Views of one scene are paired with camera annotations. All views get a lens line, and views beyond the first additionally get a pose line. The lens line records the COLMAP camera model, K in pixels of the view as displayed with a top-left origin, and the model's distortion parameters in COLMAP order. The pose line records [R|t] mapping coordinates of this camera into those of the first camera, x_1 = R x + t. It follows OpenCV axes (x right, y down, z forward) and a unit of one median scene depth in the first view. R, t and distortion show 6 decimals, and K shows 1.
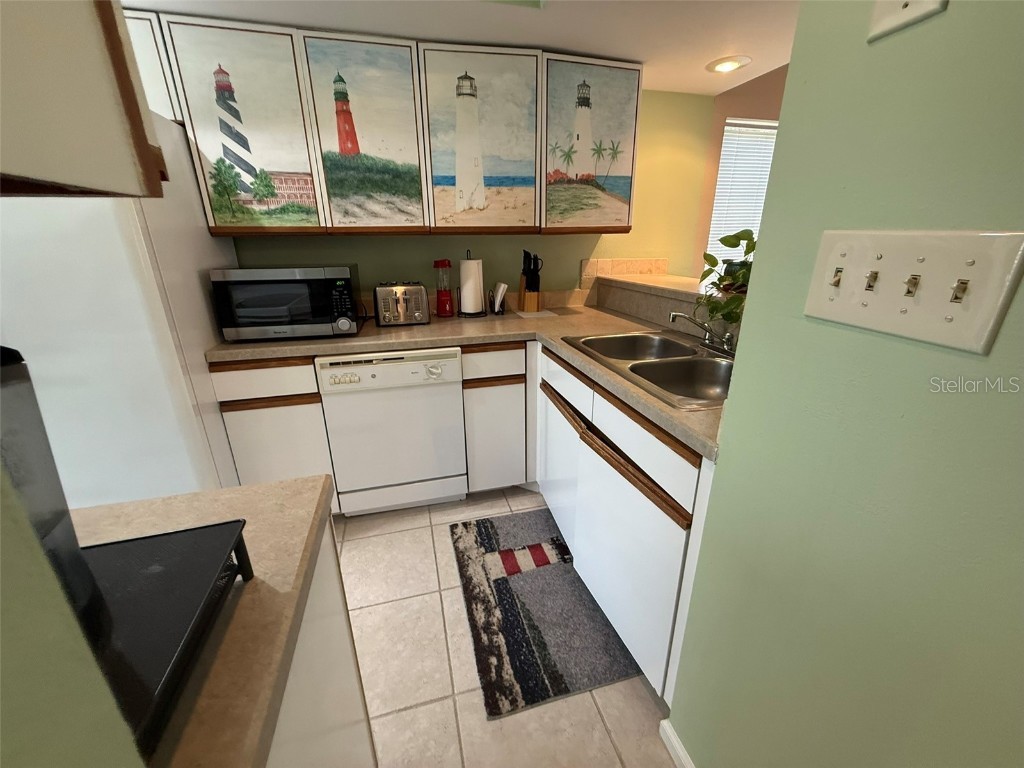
lens RADIAL K [[410.0, 0, 510.2], [0, 410.0, 384.8], [0, 0, 1]] dist [-0.001660, 0.000254]
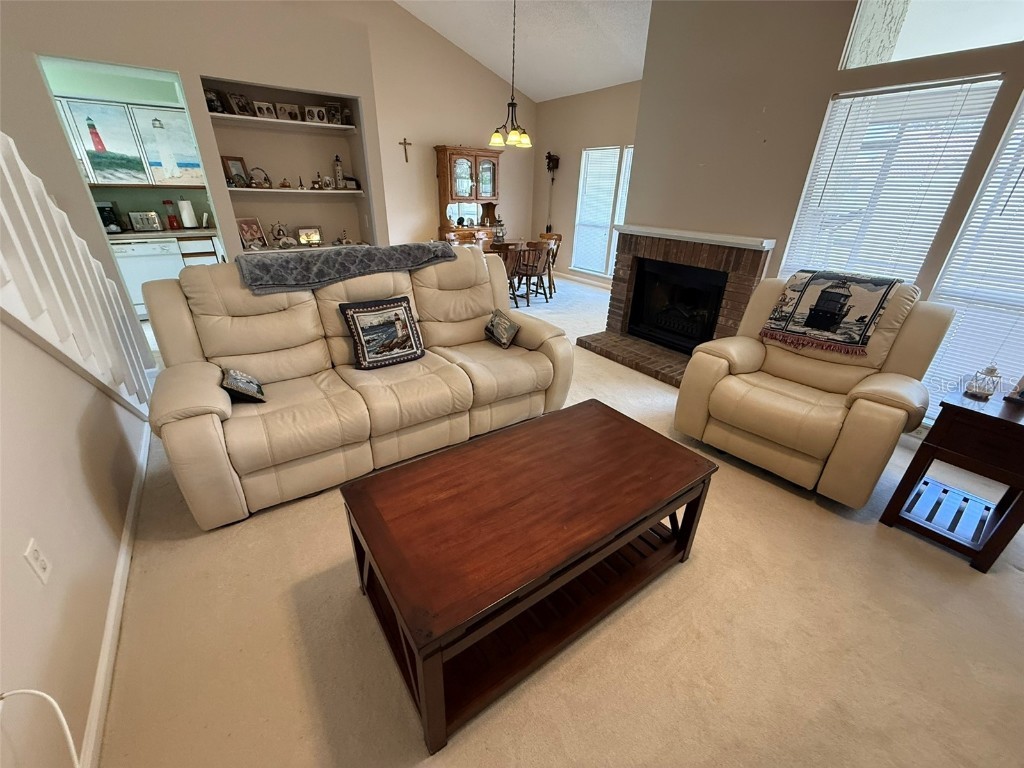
lens RADIAL K [[410.0, 0, 512.3], [0, 410.0, 382.9], [0, 0, 1]] dist [-0.001660, 0.000254]
pose [[0.934795, -0.124066, 0.332815, 0.800794], [0.086978, 0.988442, 0.124169, 0.608667], [-0.344373, -0.087125, 0.934782, -1.960173]]
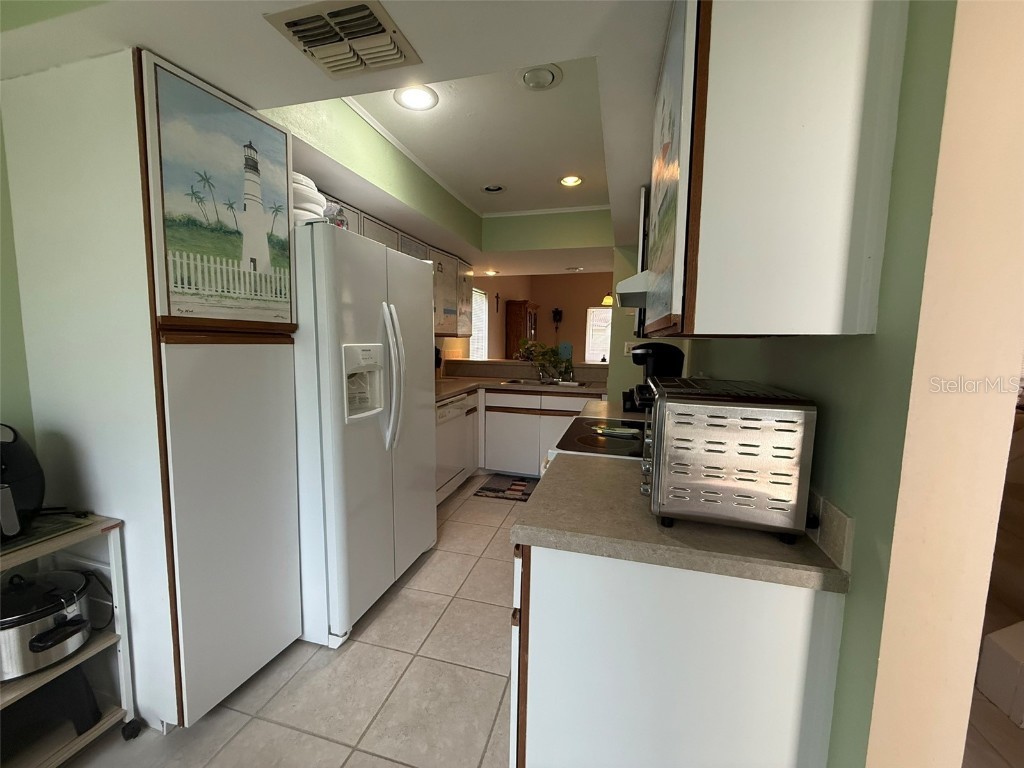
lens RADIAL K [[410.0, 0, 508.7], [0, 410.0, 385.9], [0, 0, 1]] dist [-0.001660, 0.000254]
pose [[0.506991, -0.079644, 0.858264, -1.650411], [0.274745, 0.958717, -0.073331, 0.072240], [-0.816991, 0.272982, 0.507943, -0.142419]]
